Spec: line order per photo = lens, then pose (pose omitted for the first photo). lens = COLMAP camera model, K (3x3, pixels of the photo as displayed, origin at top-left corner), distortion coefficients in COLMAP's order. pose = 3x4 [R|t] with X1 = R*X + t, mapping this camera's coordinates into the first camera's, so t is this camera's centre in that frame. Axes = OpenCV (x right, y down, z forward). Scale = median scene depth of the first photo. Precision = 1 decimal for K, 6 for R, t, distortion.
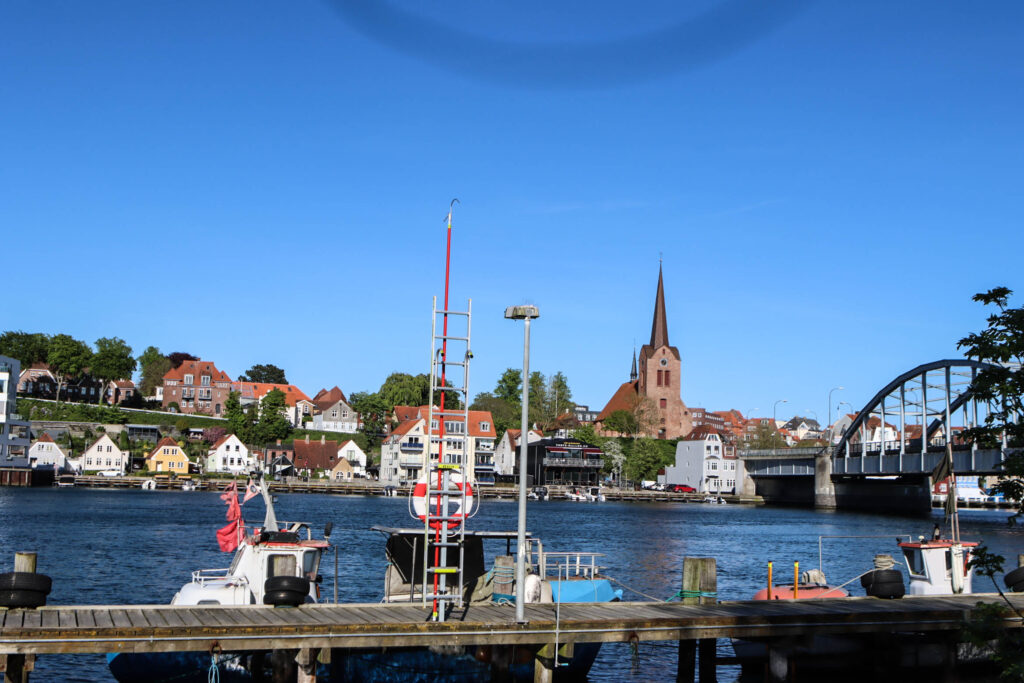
lens RADIAL K [[1204.5, 0, 512.0], [0, 1204.5, 341.5], [0, 0, 1]] dist [-0.090886, 0.018458]
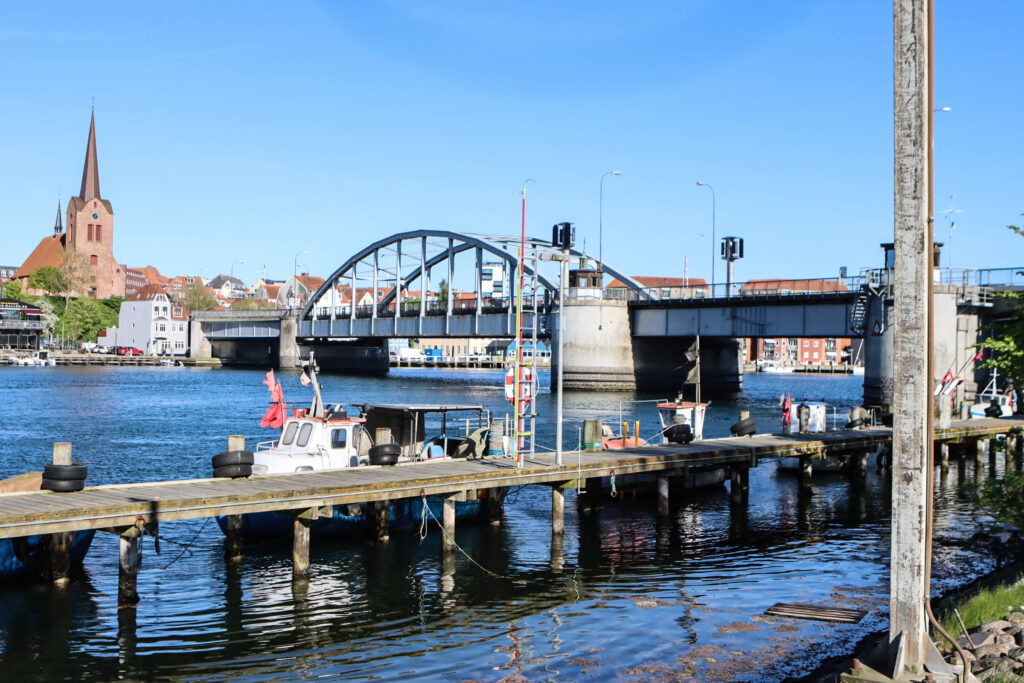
lens RADIAL K [[1265.0, 0, 512.0], [0, 1265.0, 341.5], [0, 0, 1]] dist [-0.078931, 0.012595]
pose [[0.886669, -0.009070, 0.462316, -0.050143], [-0.045296, 0.993295, 0.106361, -0.005419], [-0.460181, -0.115248, 0.880313, -0.021795]]
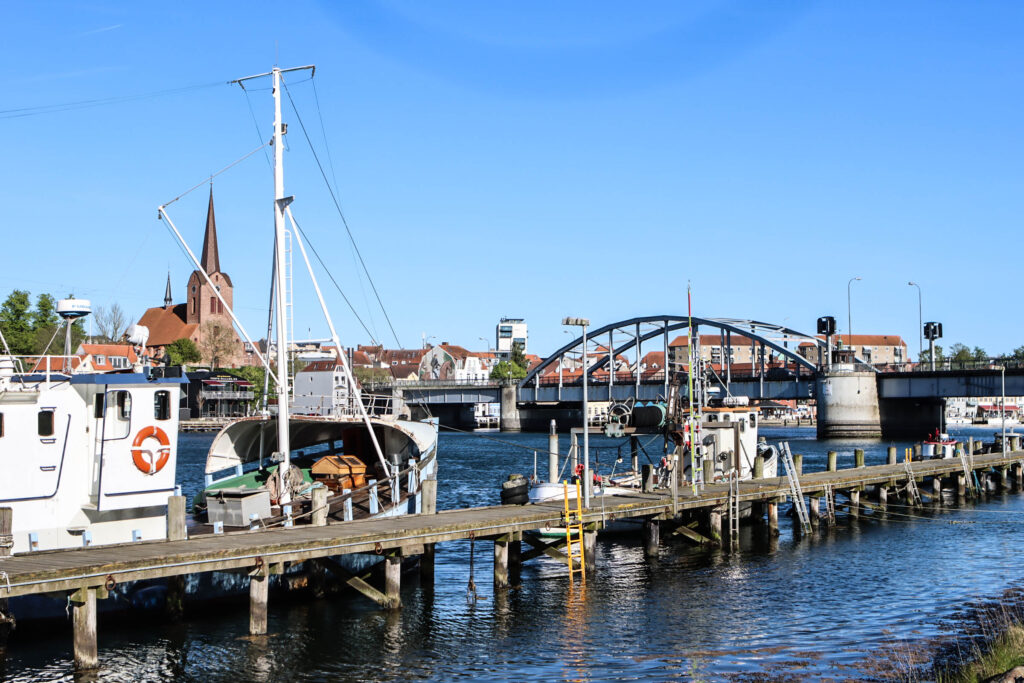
lens RADIAL K [[1454.3, 0, 512.0], [0, 1454.3, 341.5], [0, 0, 1]] dist [-0.045038, -0.060272]
pose [[0.859959, -0.006000, 0.510327, -0.361650], [-0.031766, 0.997363, 0.065255, -0.033239], [-0.509373, -0.072327, 0.857501, -0.183072]]
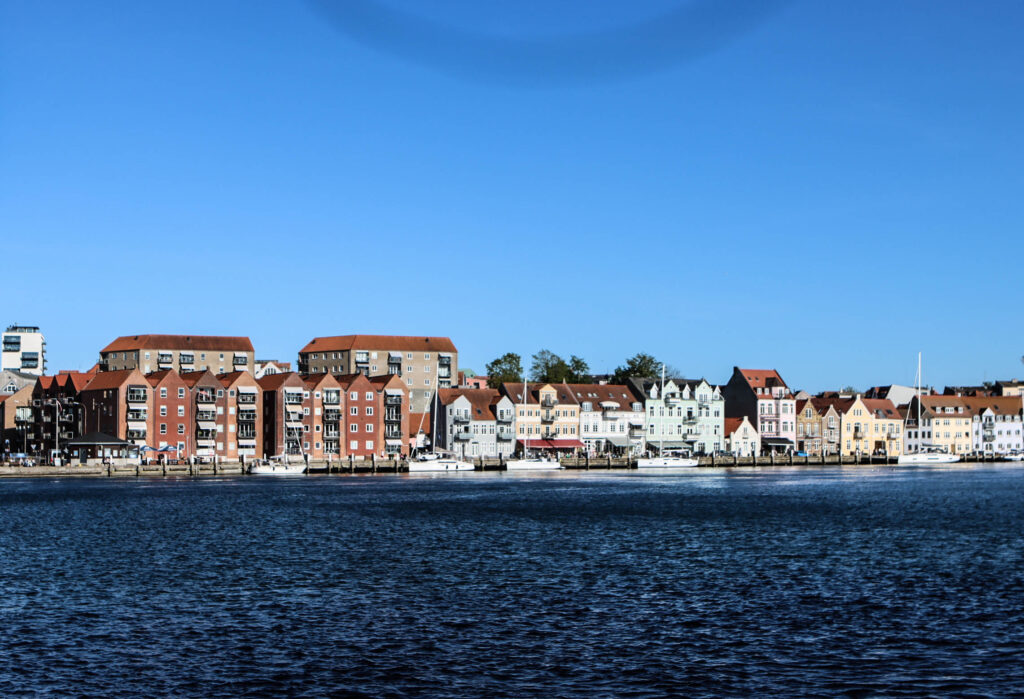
lens RADIAL K [[1526.6, 0, 512.0], [0, 1526.6, 349.5], [0, 0, 1]] dist [-0.067118, -0.054889]
pose [[0.760877, 0.005693, 0.648871, 0.217437], [-0.043318, 0.998177, 0.042037, 0.019353], [-0.647449, -0.060093, 0.759736, 0.126694]]
